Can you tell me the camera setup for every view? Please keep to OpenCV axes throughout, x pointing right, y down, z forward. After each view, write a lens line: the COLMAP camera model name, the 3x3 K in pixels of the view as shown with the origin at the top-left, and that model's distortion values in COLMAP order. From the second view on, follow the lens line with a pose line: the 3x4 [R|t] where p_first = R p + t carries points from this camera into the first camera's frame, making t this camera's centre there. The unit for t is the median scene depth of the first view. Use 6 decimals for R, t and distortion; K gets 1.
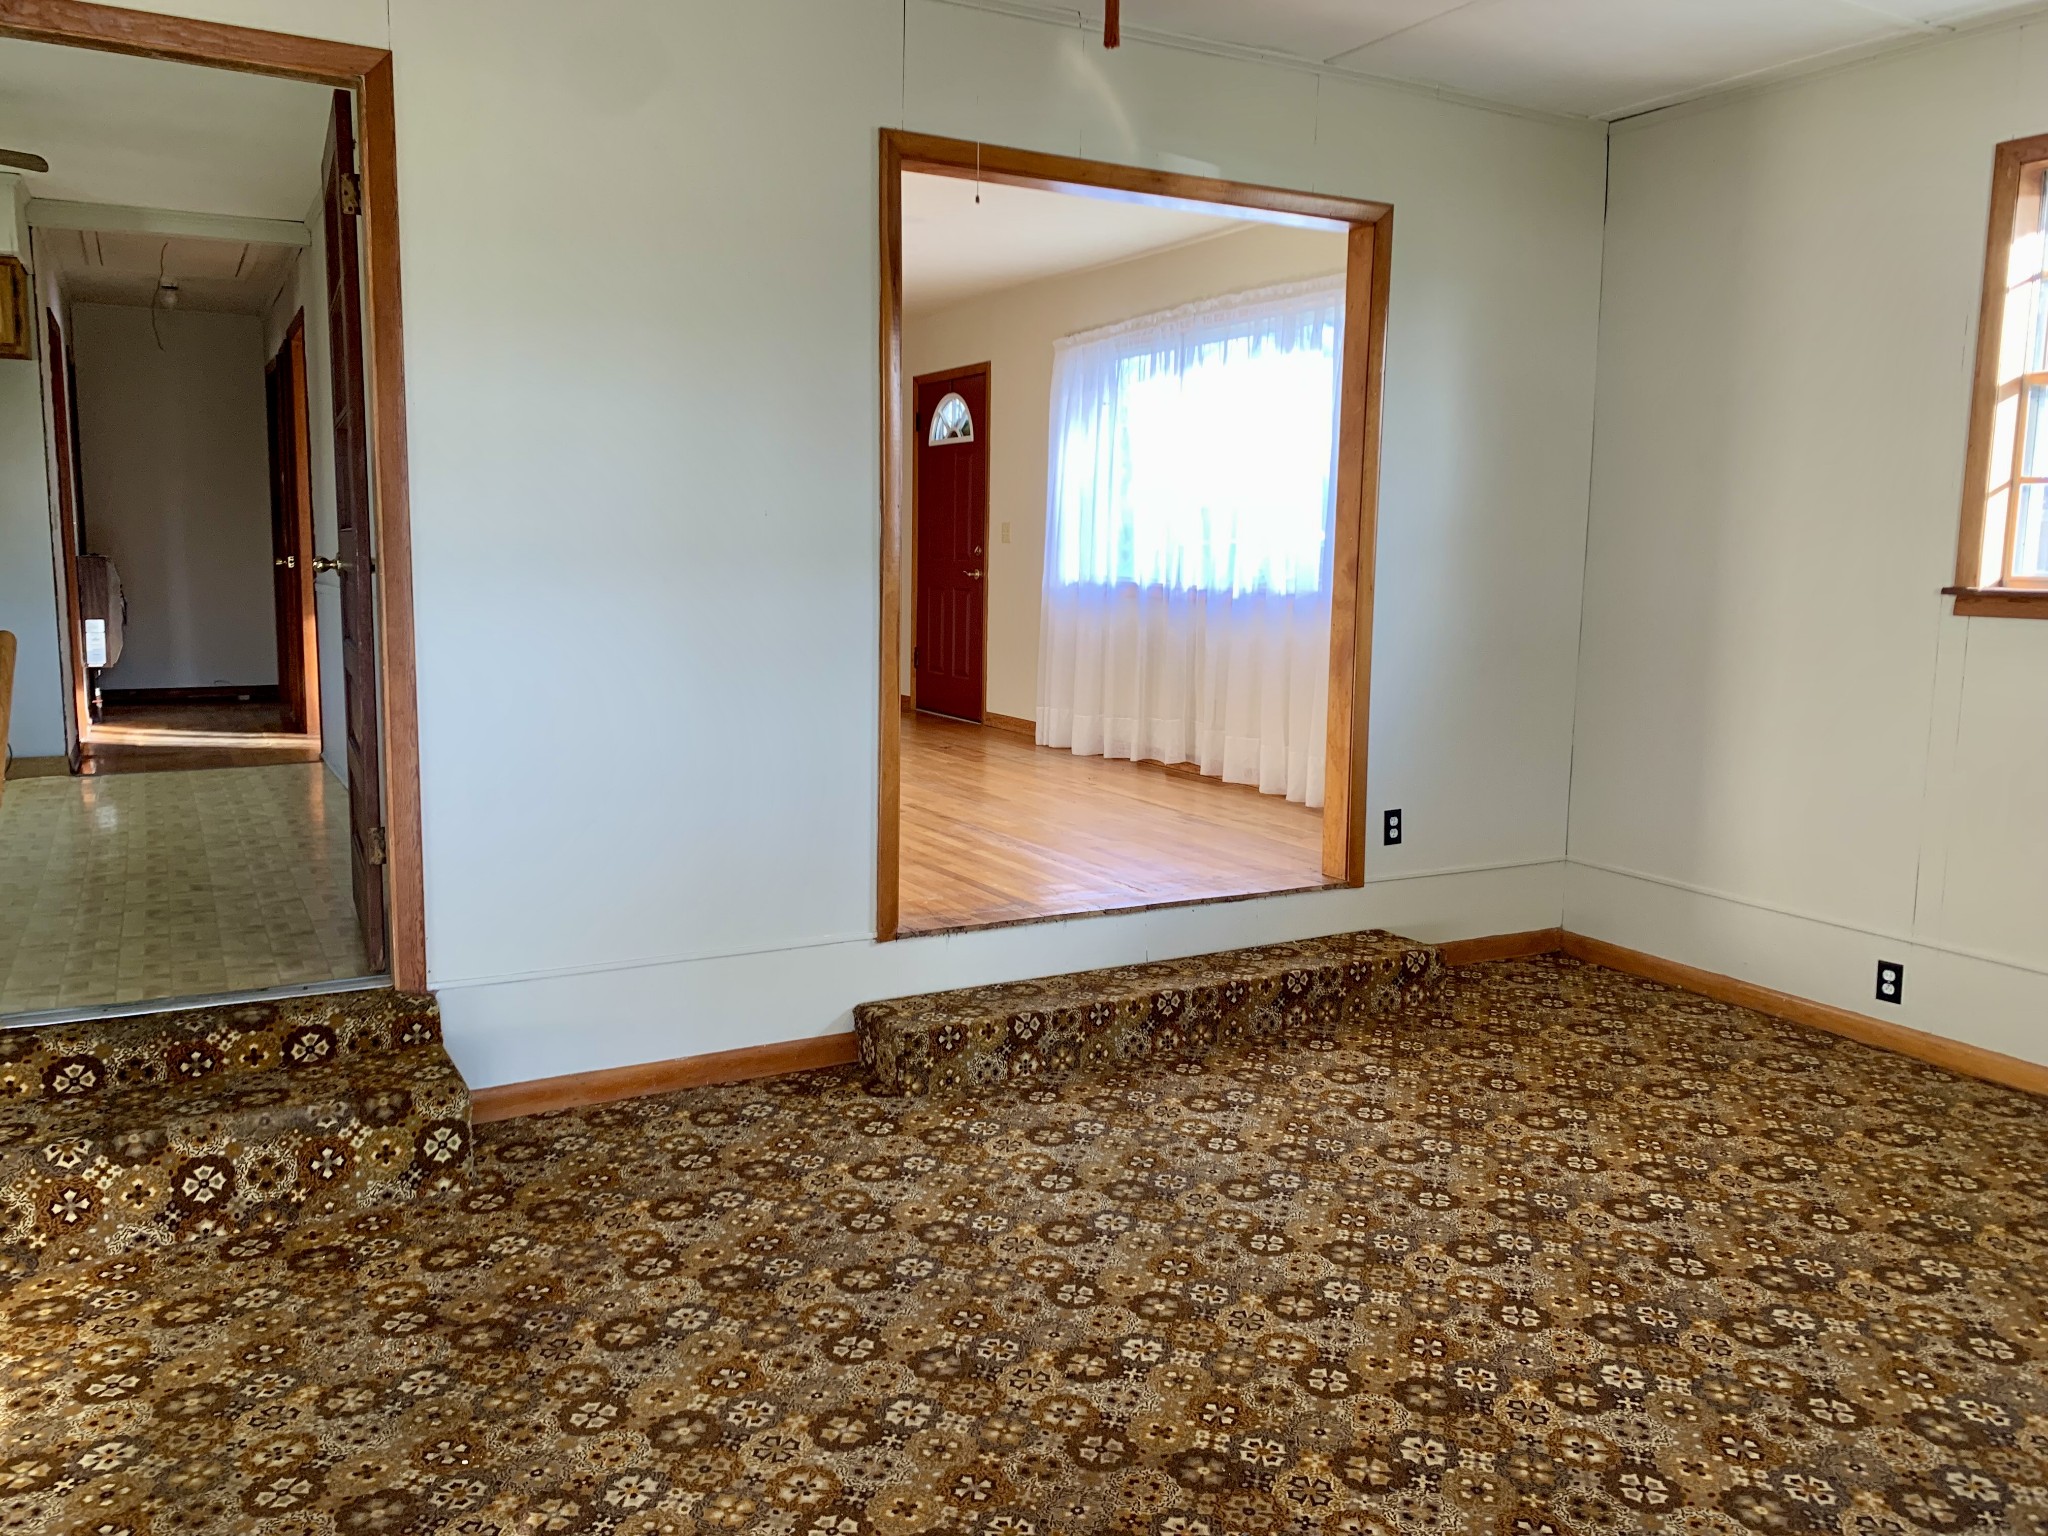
lens RADIAL K [[1586.0, 0, 1007.3], [0, 1586.0, 758.8], [0, 0, 1]] dist [0.078296, -0.061690]
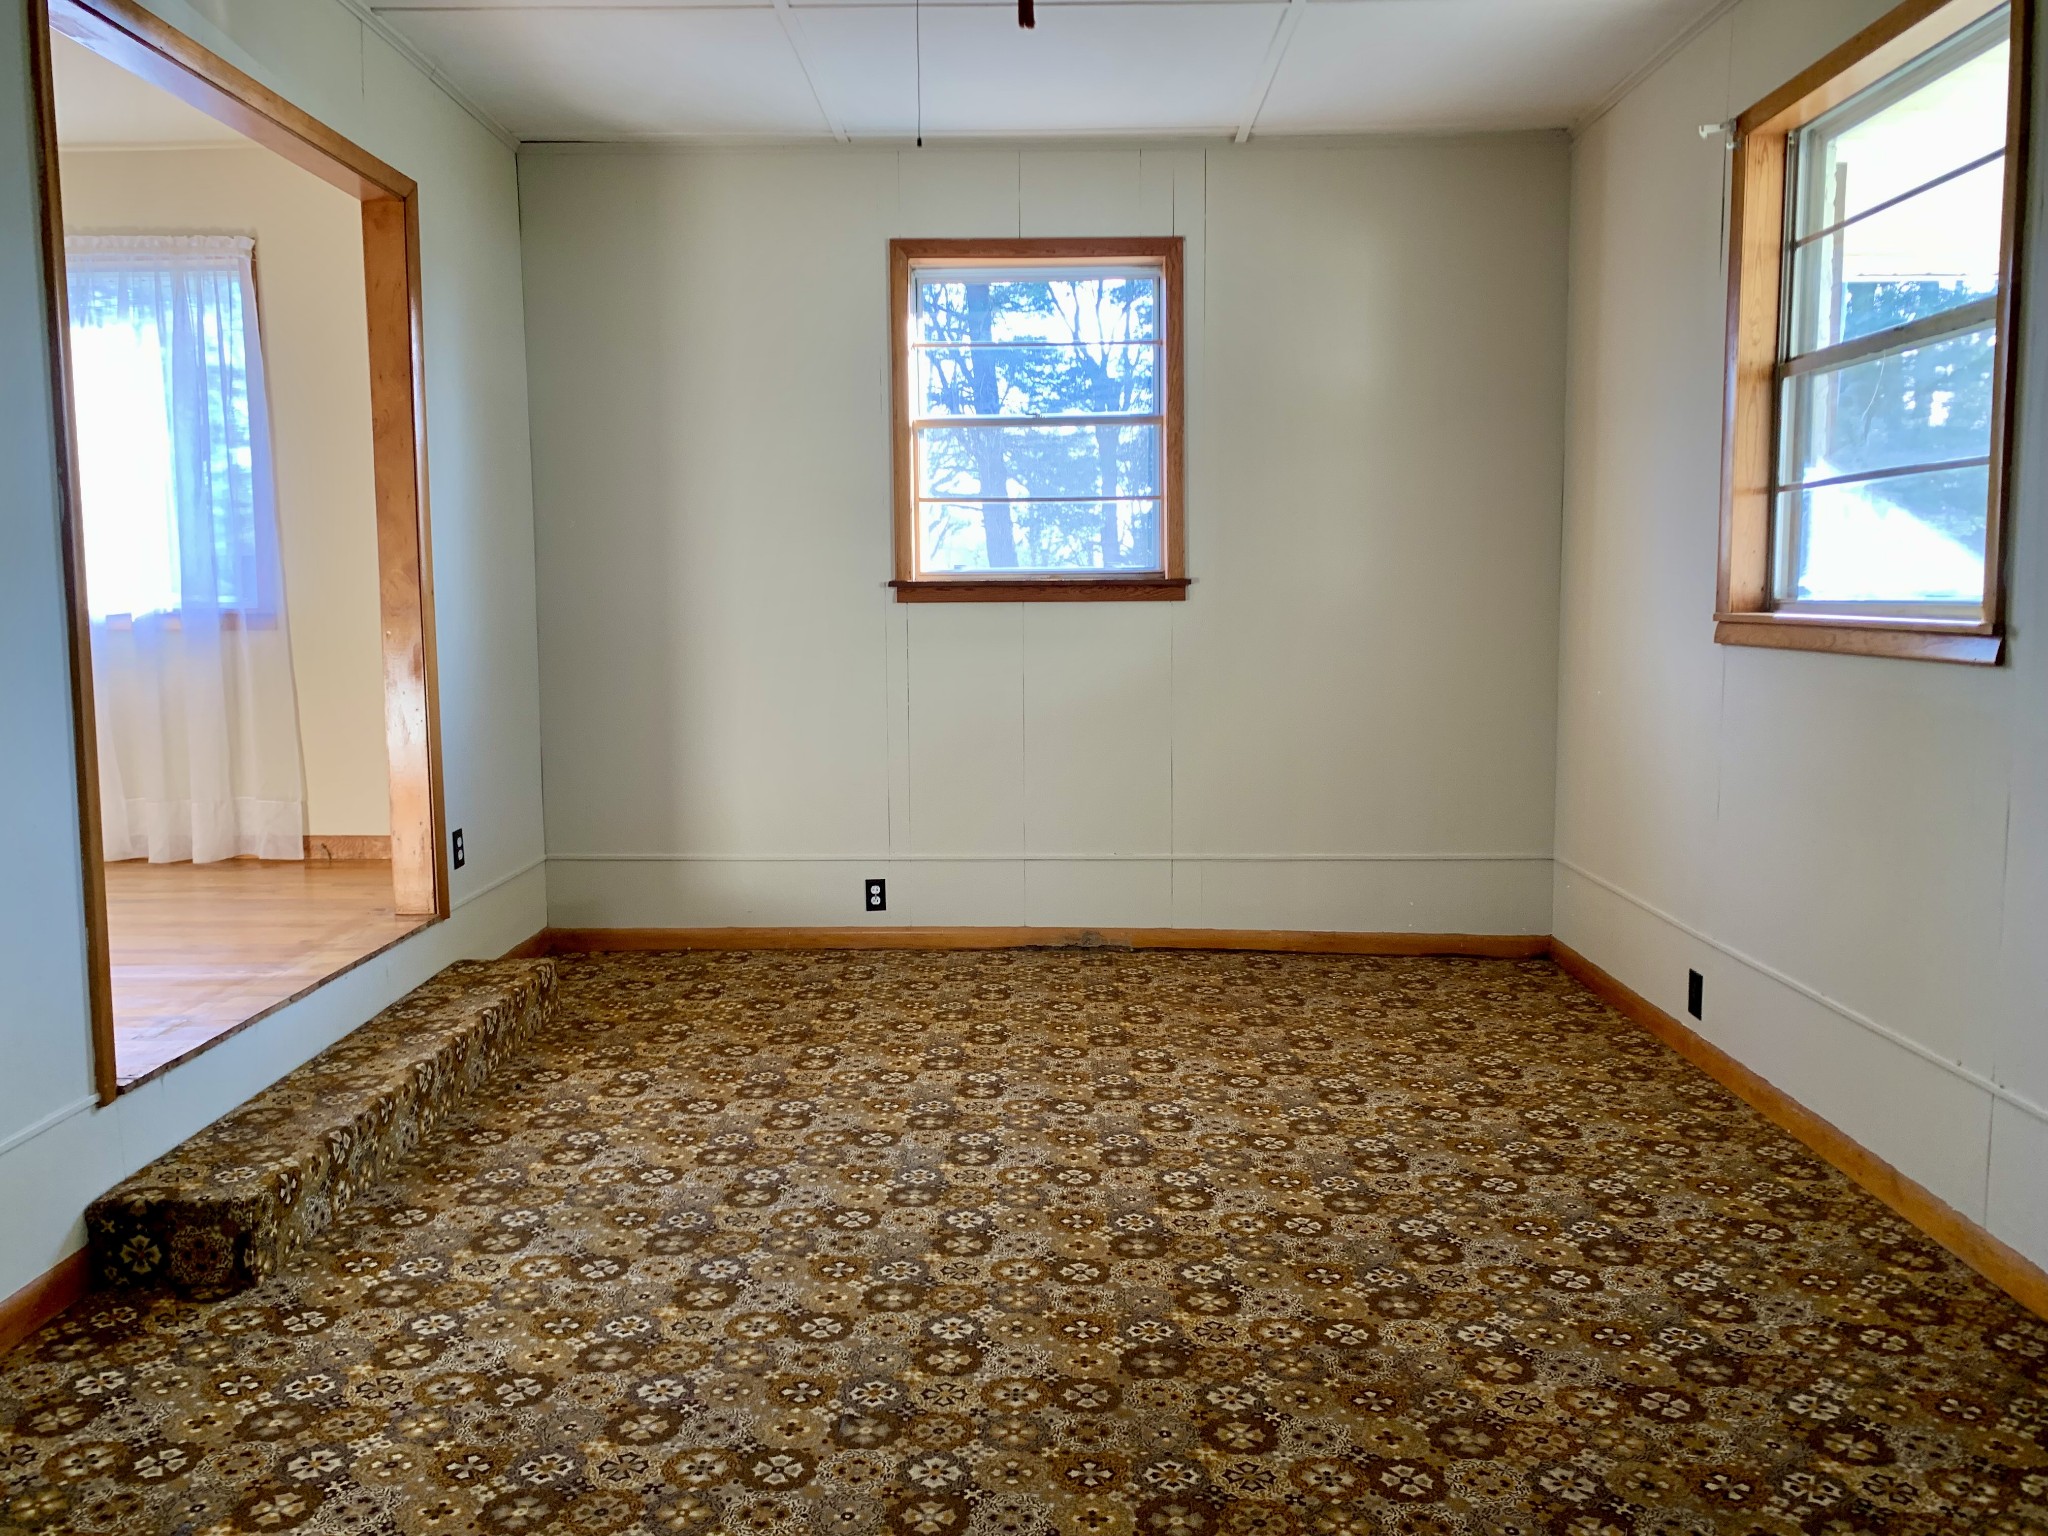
lens RADIAL K [[1586.0, 0, 1002.4], [0, 1586.0, 756.2], [0, 0, 1]] dist [0.078296, -0.061690]
pose [[0.508691, -0.114292, 0.853329, -0.545661], [0.134797, 0.989499, 0.052174, -0.023926], [-0.850331, 0.088486, 0.518755, 0.327263]]
